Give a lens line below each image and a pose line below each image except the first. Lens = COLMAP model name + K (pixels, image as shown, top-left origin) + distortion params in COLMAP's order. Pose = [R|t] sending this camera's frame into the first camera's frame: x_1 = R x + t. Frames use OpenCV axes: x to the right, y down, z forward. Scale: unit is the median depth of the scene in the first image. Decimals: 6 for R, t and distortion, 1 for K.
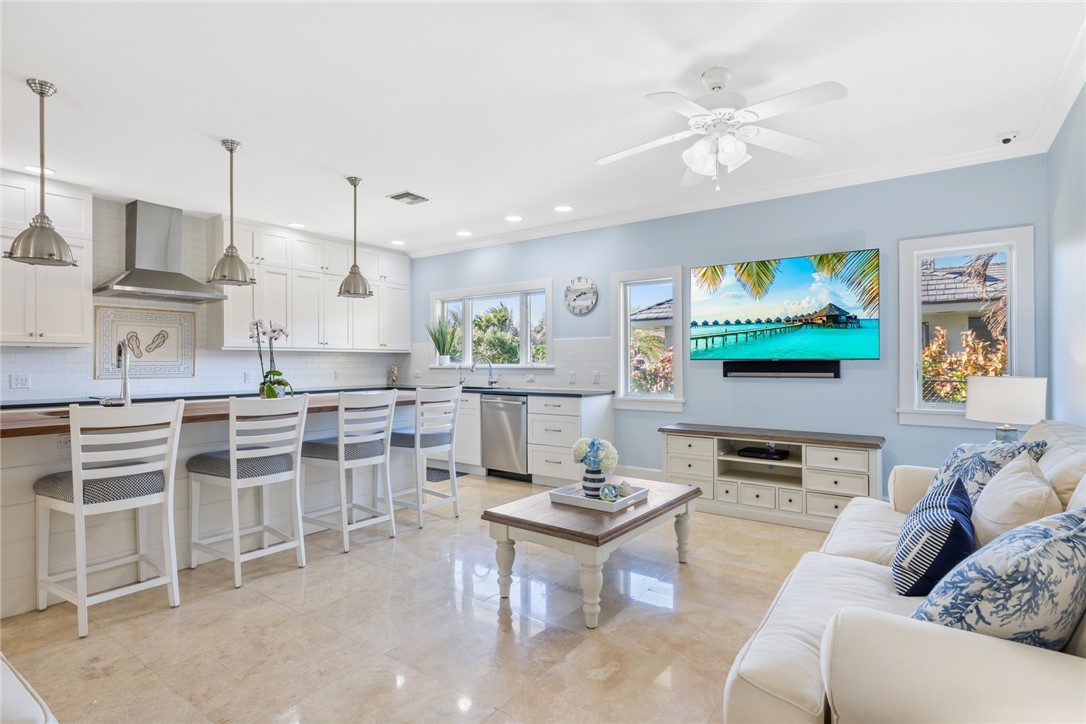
lens RADIAL K [[529.4, 0, 539.2], [0, 529.4, 362.5], [0, 0, 1]] dist [-0.015044, 0.000218]
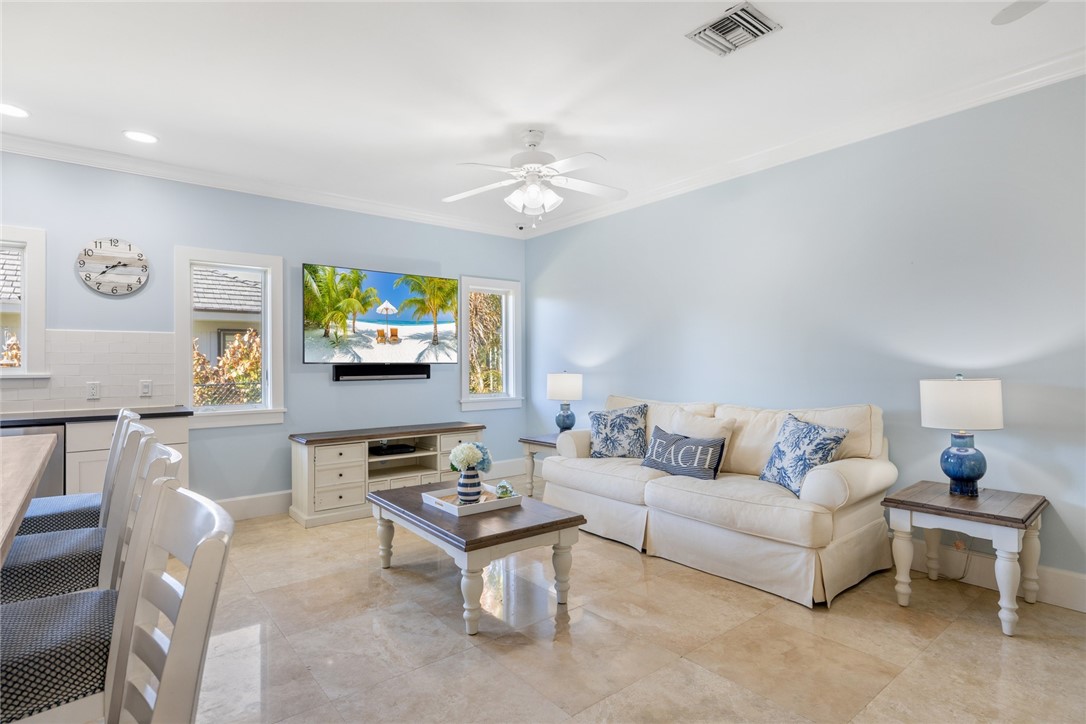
lens RADIAL K [[529.4, 0, 539.2], [0, 529.4, 362.5], [0, 0, 1]] dist [-0.015044, 0.000218]
pose [[0.279663, 0.003799, 0.960091, -0.538774], [0.004296, 0.999977, -0.005208, -0.000756], [-0.960089, 0.005581, 0.279640, 0.401789]]
